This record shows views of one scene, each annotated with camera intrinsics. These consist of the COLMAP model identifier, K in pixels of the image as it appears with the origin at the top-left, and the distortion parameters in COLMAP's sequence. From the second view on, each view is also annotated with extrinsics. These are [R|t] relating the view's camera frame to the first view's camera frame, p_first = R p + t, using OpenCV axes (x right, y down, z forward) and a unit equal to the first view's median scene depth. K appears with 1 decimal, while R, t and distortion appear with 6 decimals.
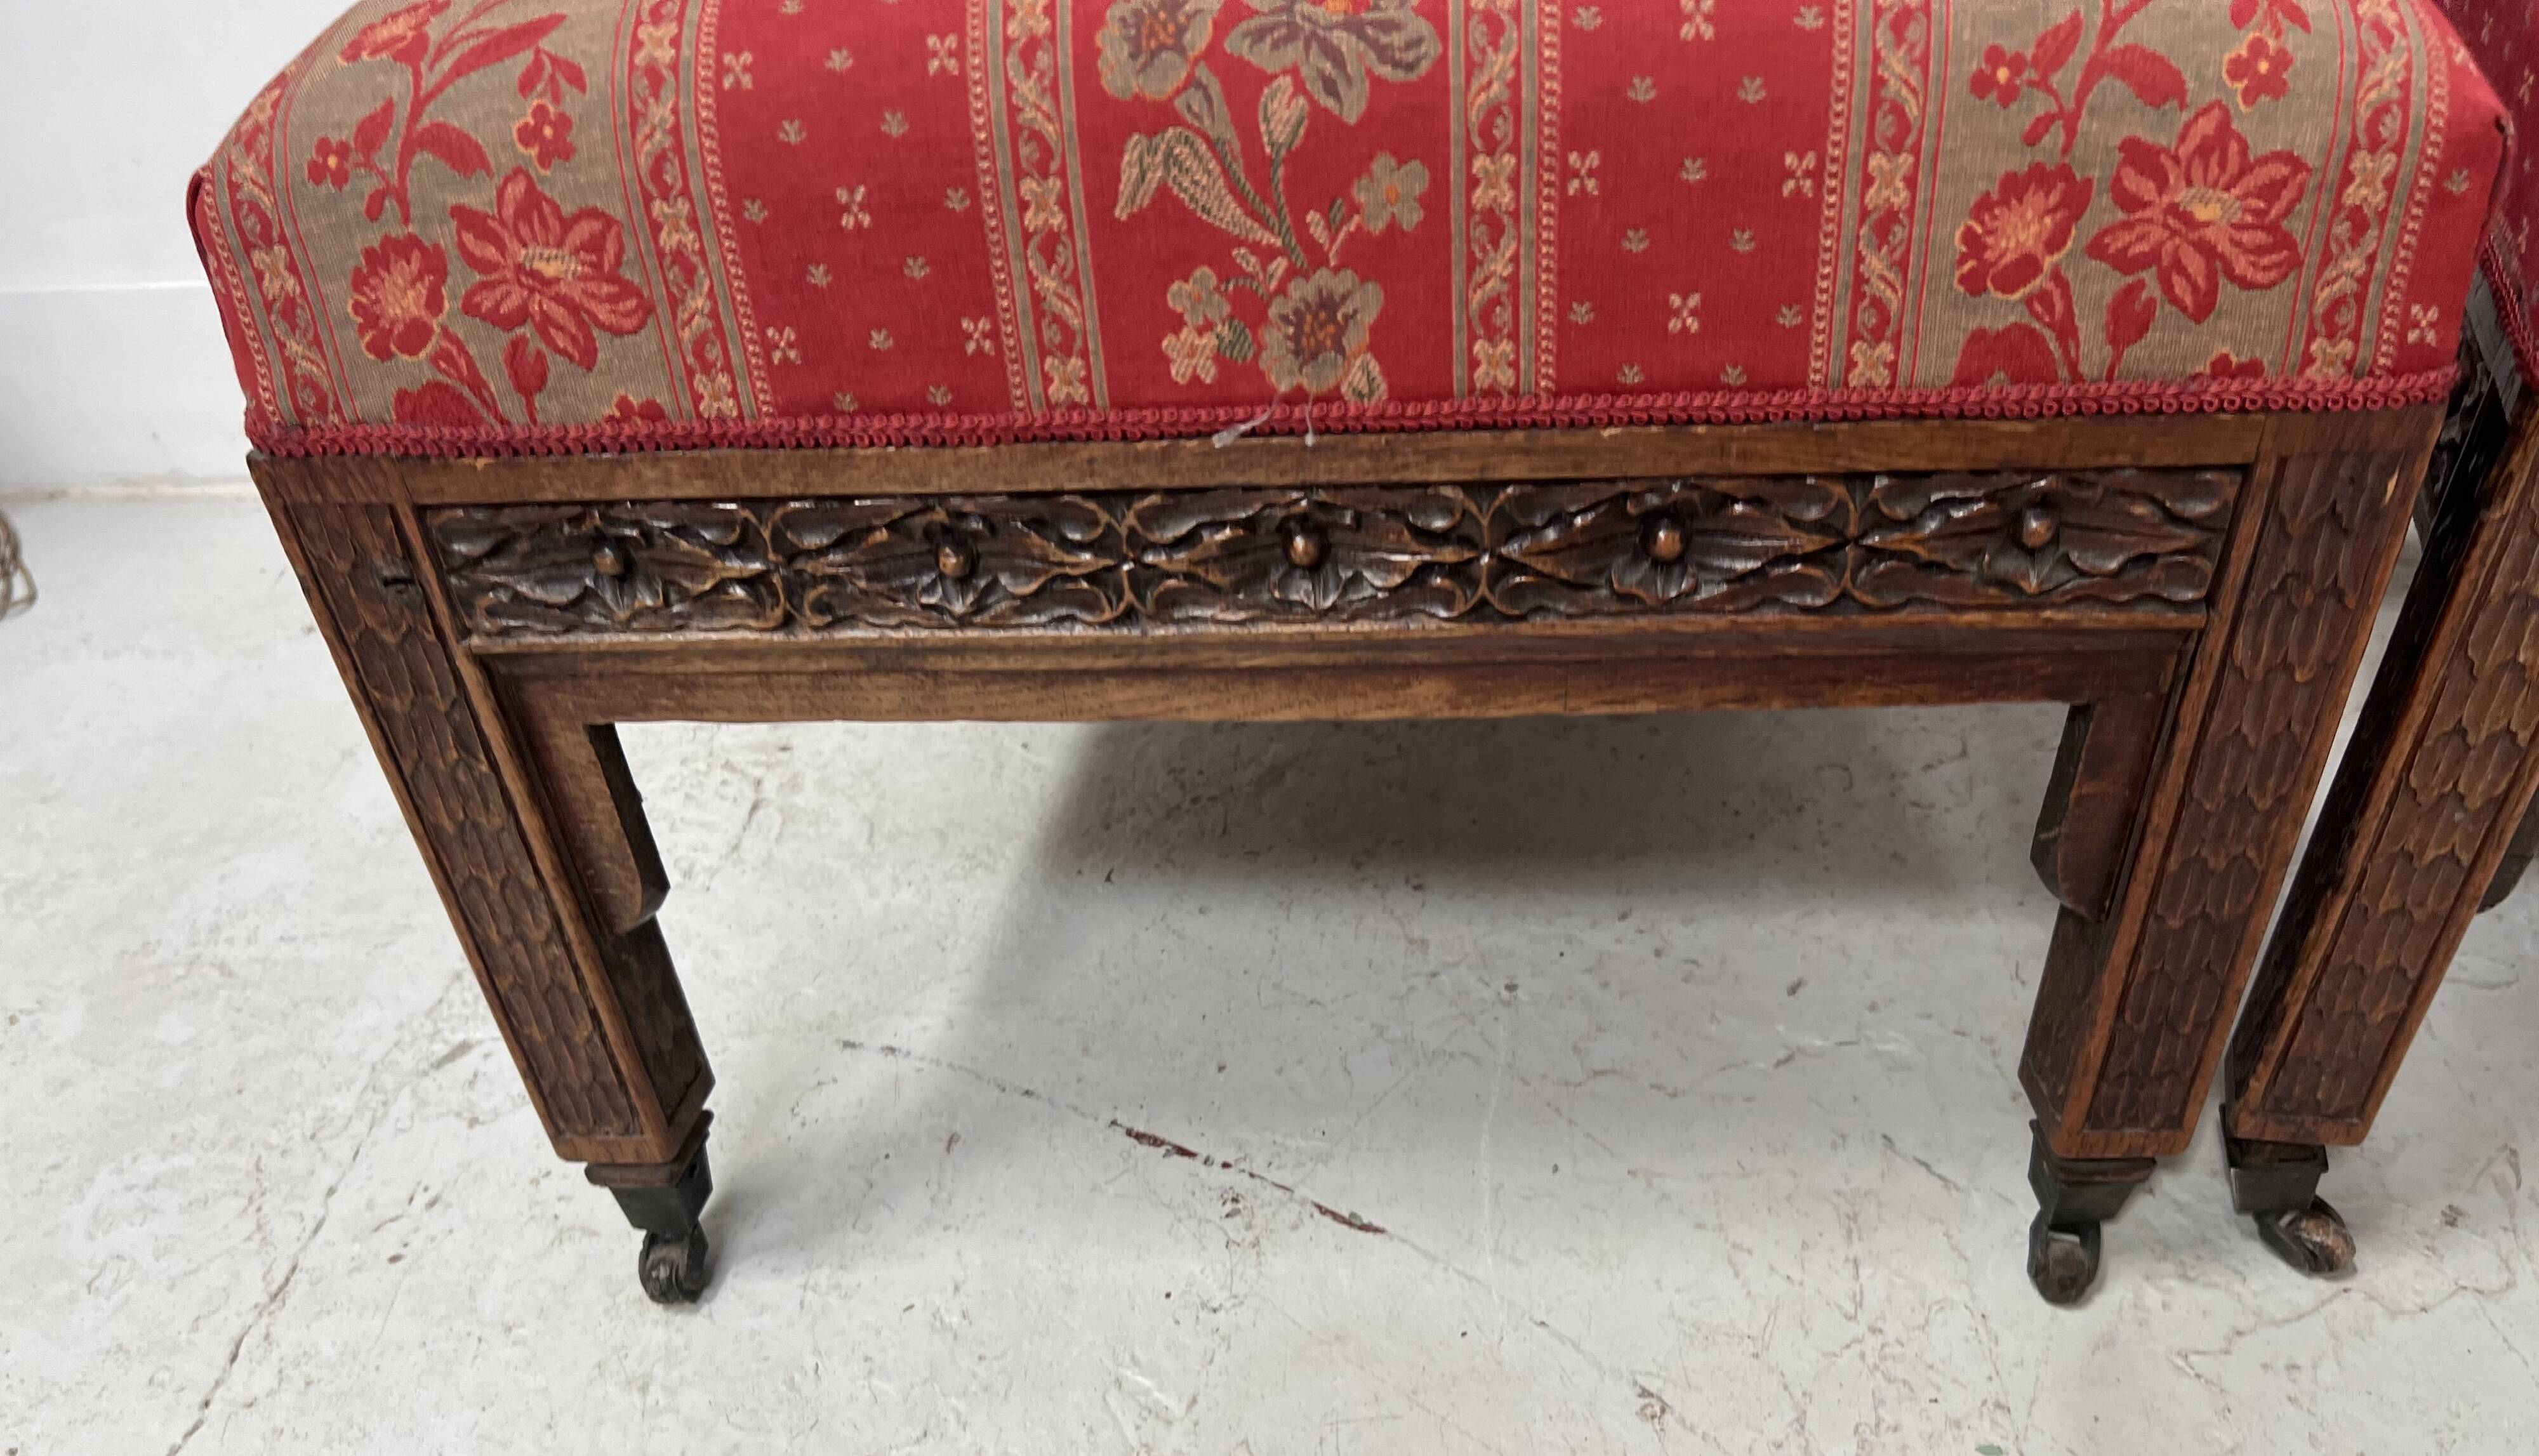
lens RADIAL K [[1903.9, 0, 1303.1], [0, 1903.9, 965.6], [0, 0, 1]] dist [0.005531, -0.004694]
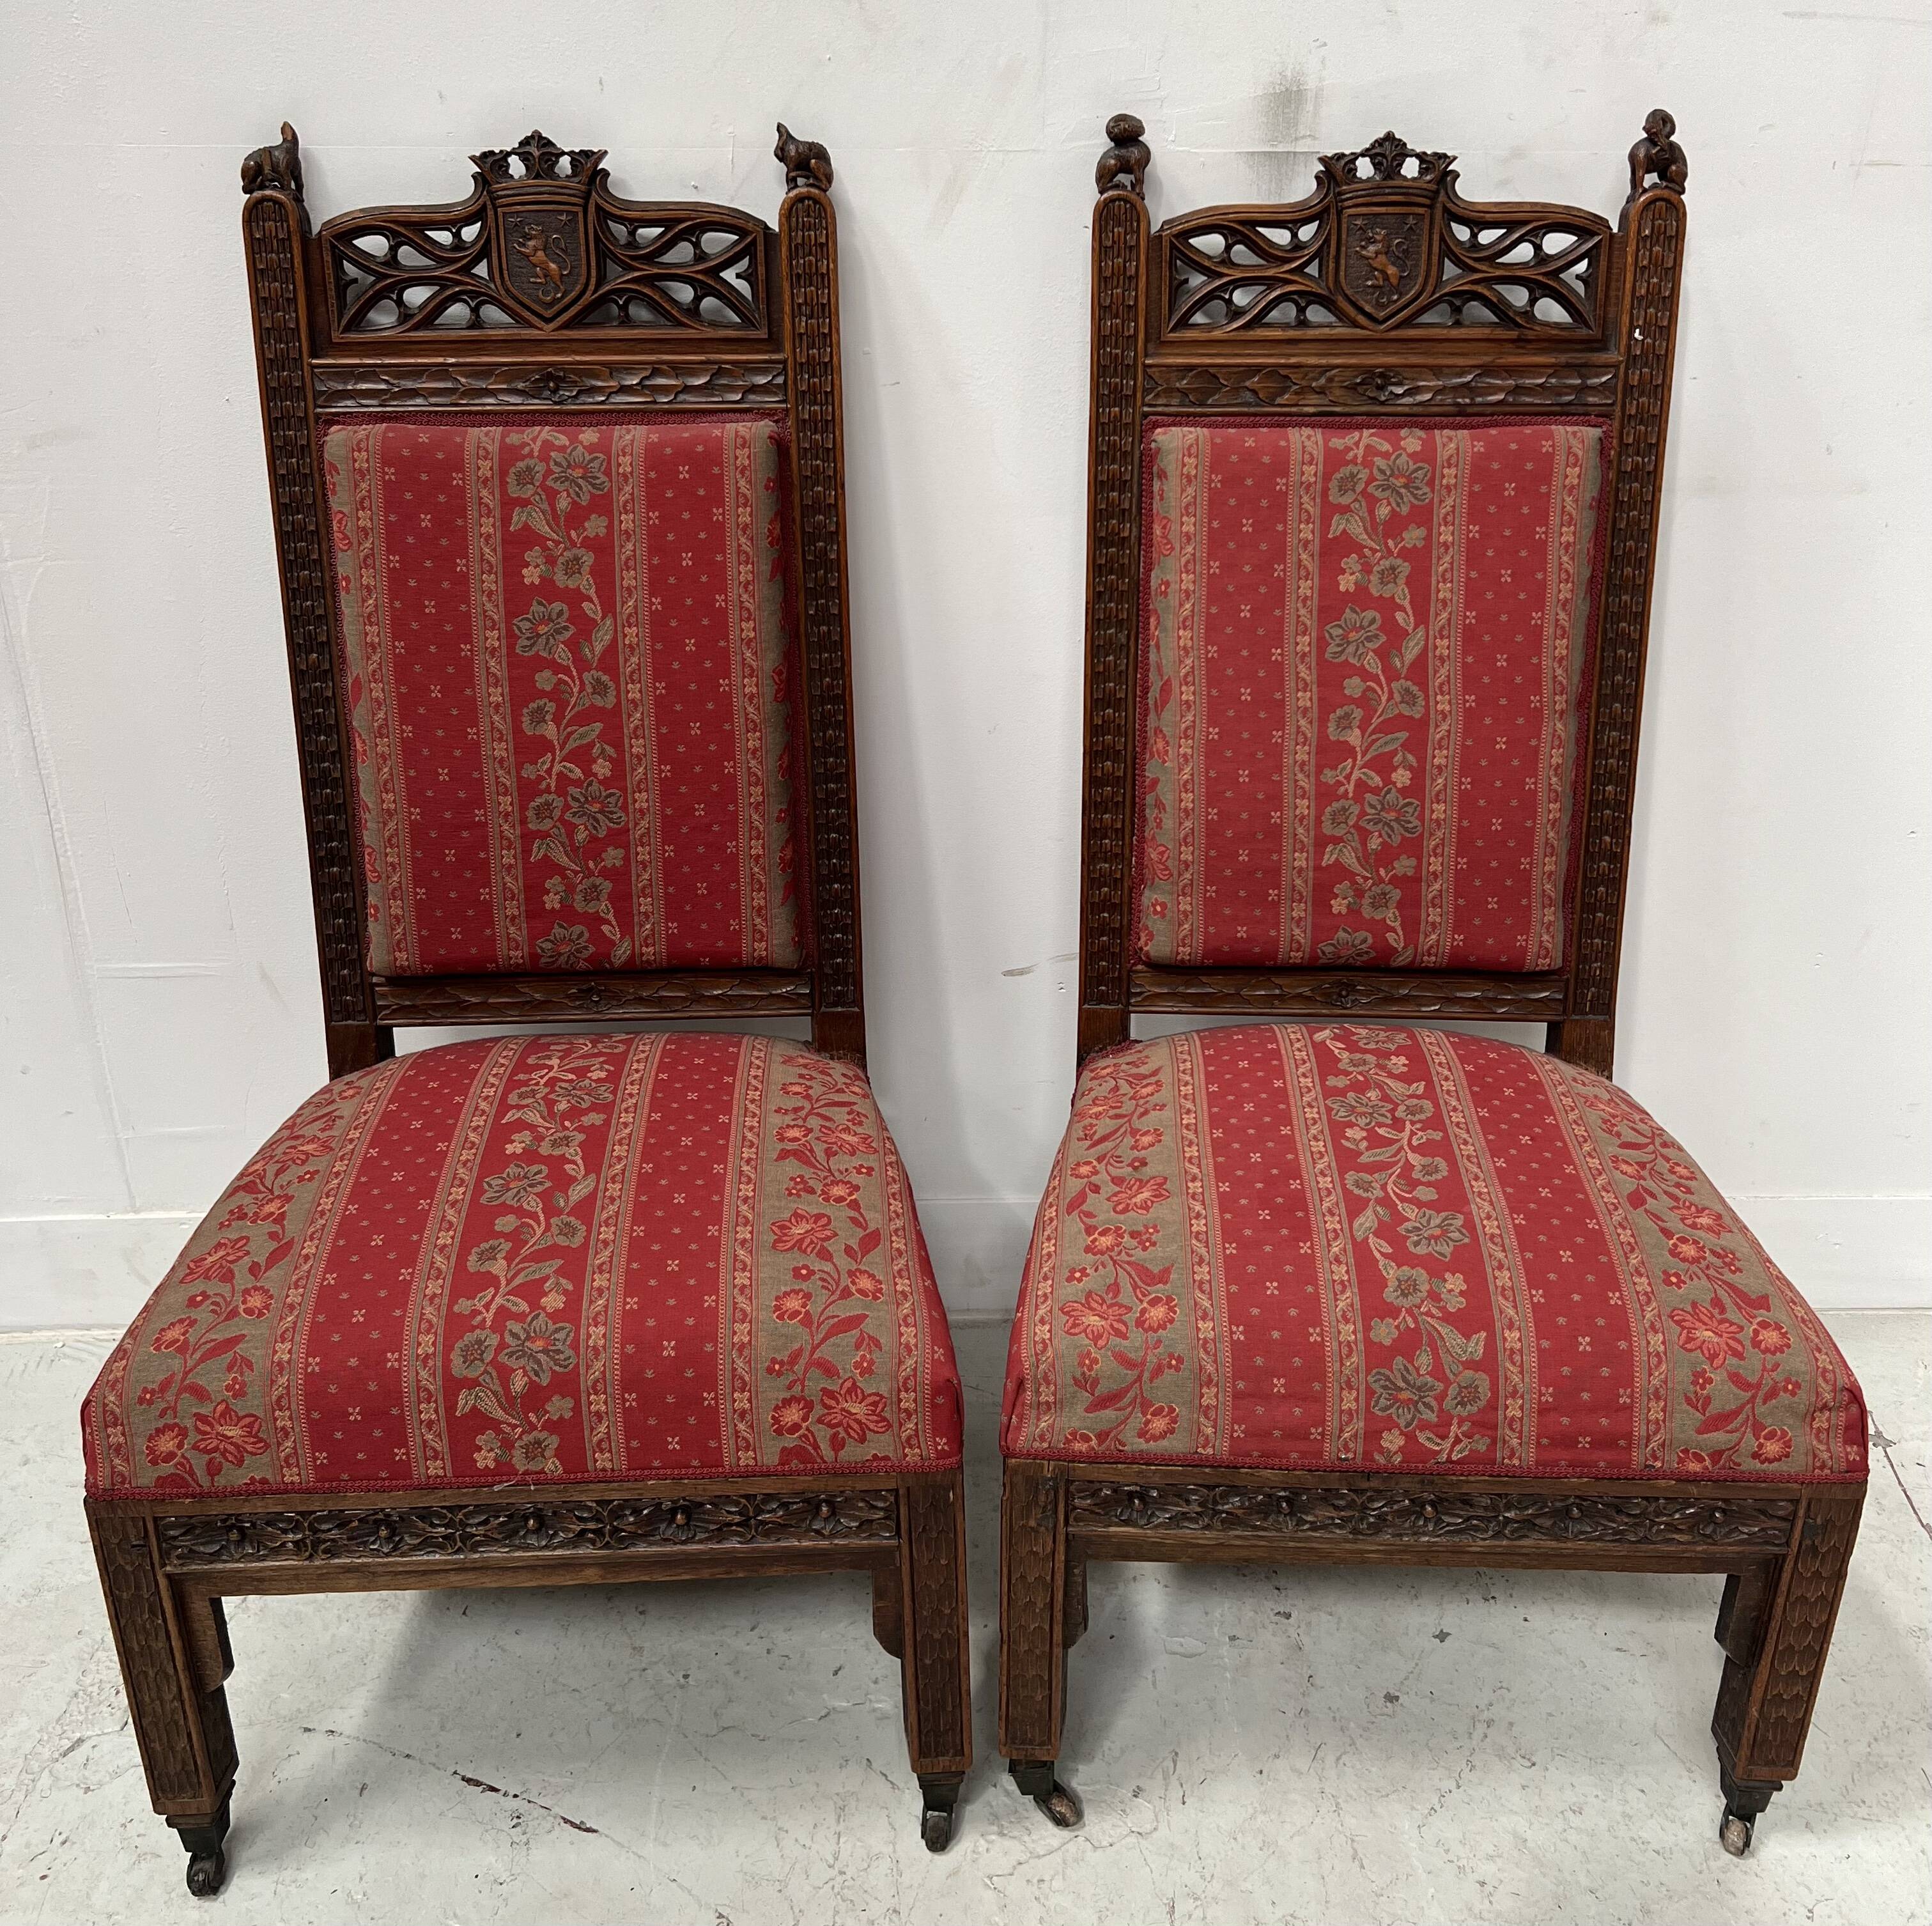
lens RADIAL K [[1877.9, 0, 948.4], [0, 1877.9, 858.7], [0, 0, 1]] dist [0.009983, -0.014562]
pose [[0.993656, 0.001839, 0.112449, 0.265047], [0.034708, 0.946045, -0.322172, -0.237703], [-0.106974, 0.324031, 0.939979, -1.648530]]
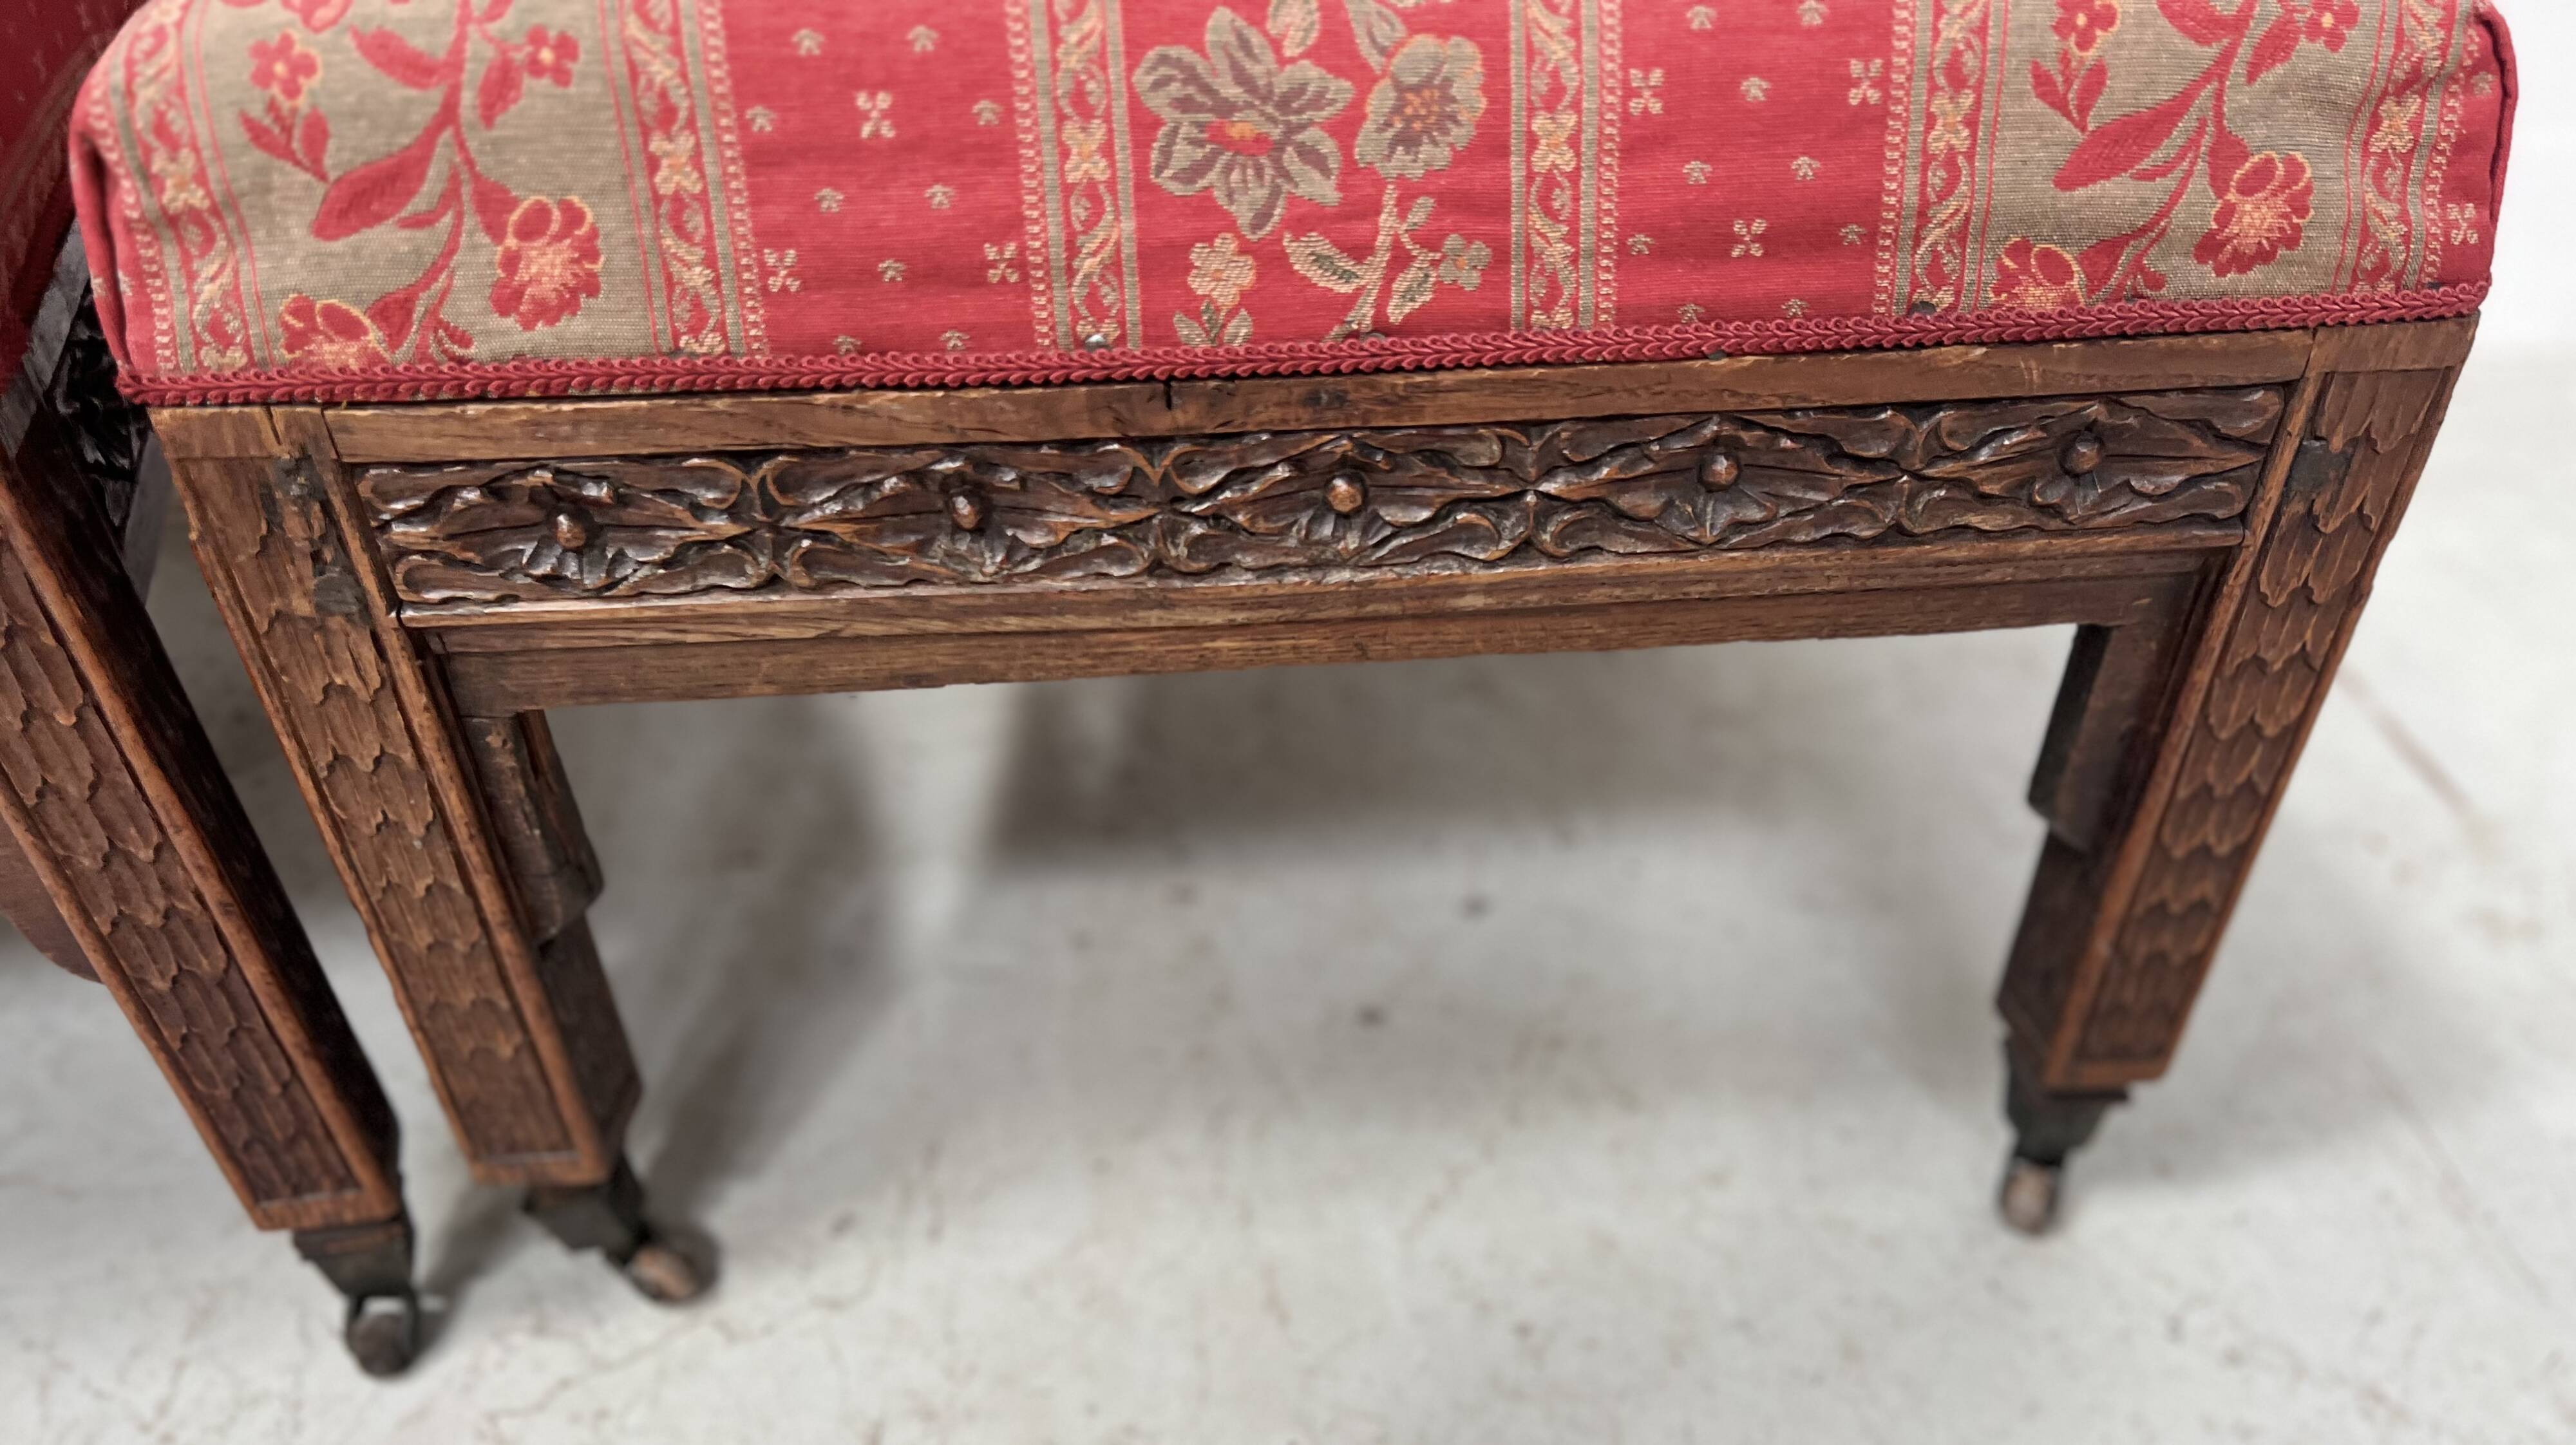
lens RADIAL K [[1842.2, 0, 1279.2], [0, 1842.2, 874.7], [0, 0, 1]] dist [0.005377, -0.004306]
pose [[0.978437, -0.103348, 0.178830, 0.969413], [0.112745, 0.992685, -0.043181, 0.028619], [-0.173059, 0.062412, 0.982932, 0.029722]]
